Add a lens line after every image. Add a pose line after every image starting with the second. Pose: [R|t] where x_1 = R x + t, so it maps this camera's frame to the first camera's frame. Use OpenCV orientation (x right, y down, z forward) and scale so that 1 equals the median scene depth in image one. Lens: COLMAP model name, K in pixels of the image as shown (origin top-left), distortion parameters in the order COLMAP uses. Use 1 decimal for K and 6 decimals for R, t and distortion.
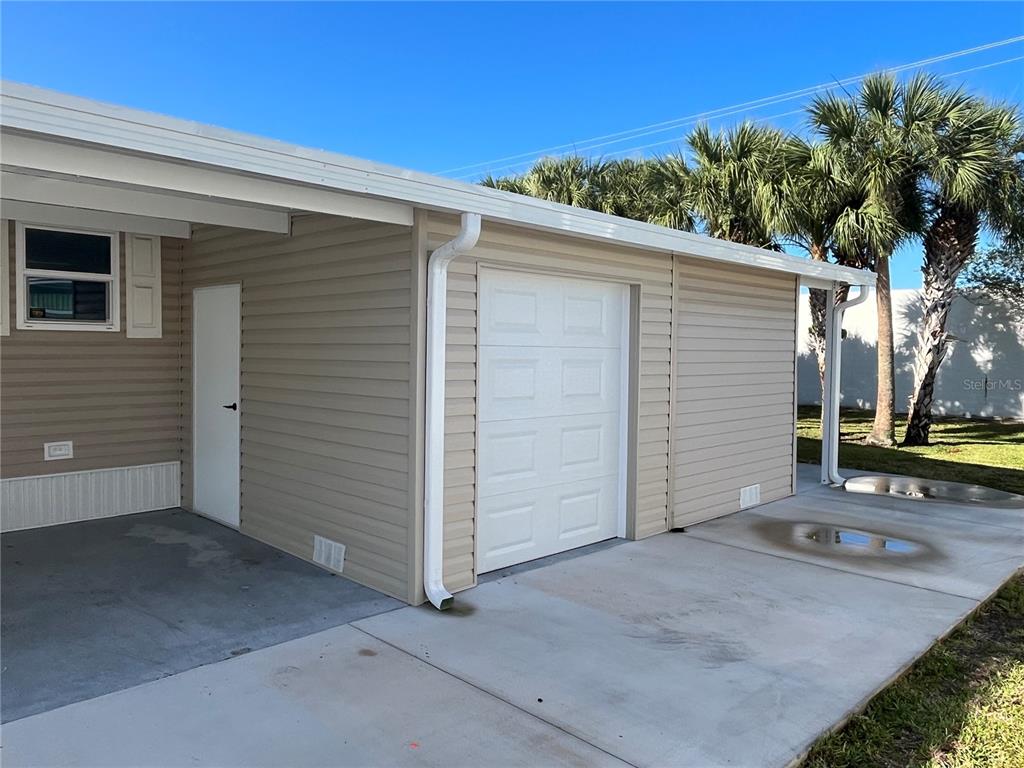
lens RADIAL K [[746.1, 0, 518.3], [0, 746.1, 375.8], [0, 0, 1]] dist [-0.001090, 0.002193]
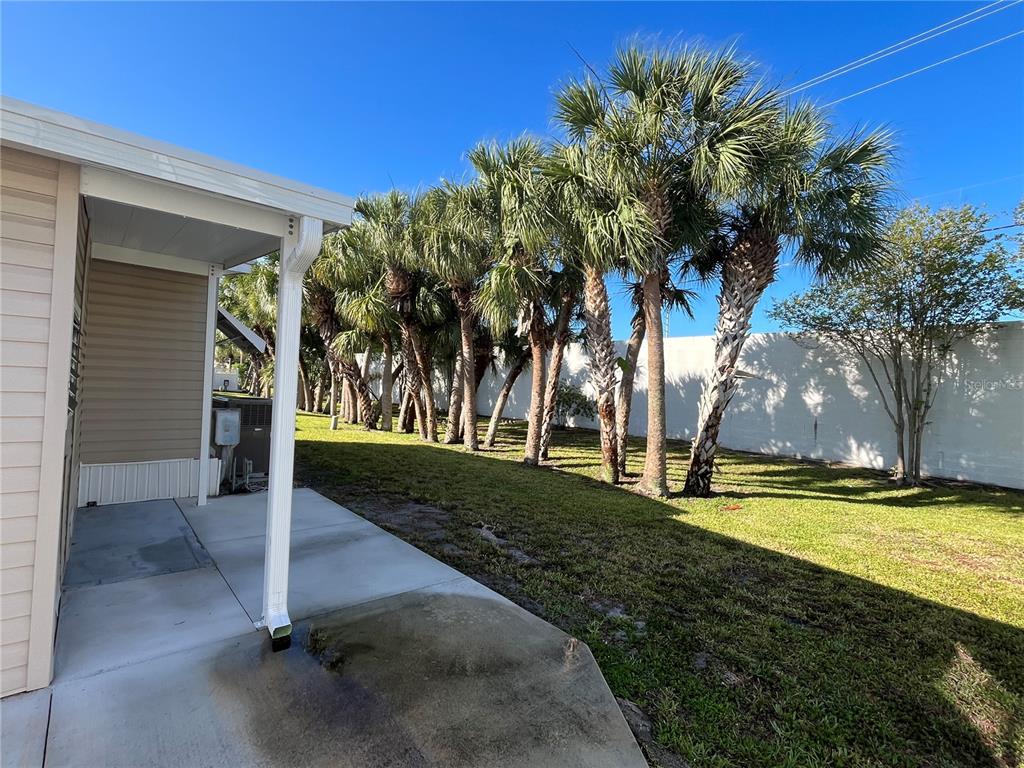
lens RADIAL K [[487.0, 0, 508.2], [0, 487.0, 385.5], [0, 0, 1]] dist [-0.004476, 0.000221]
pose [[0.995889, 0.032272, -0.084633, 0.352246], [-0.035836, 0.998519, -0.040924, -0.003778], [0.083187, 0.043789, 0.995571, 0.404409]]
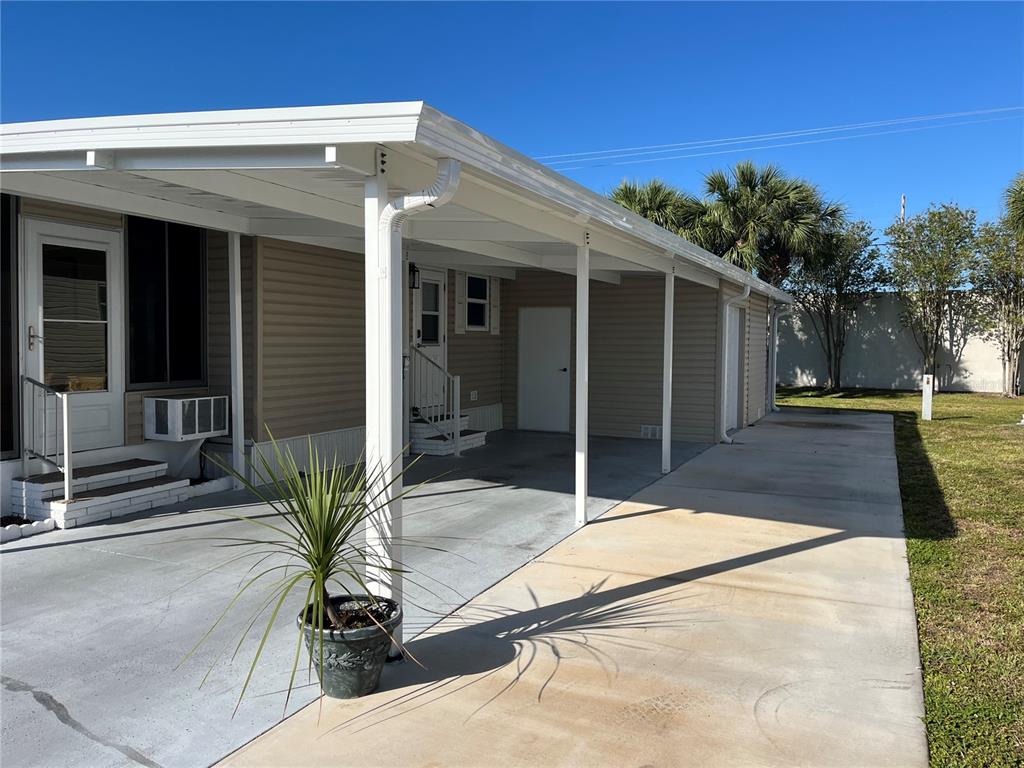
lens RADIAL K [[777.0, 0, 508.1], [0, 777.0, 385.2], [0, 0, 1]] dist [0.010338, 0.001173]
pose [[0.944885, -0.026221, 0.326350, -0.488633], [0.018561, 0.999475, 0.026566, 0.010311], [-0.326875, -0.019044, 0.944876, -0.359058]]
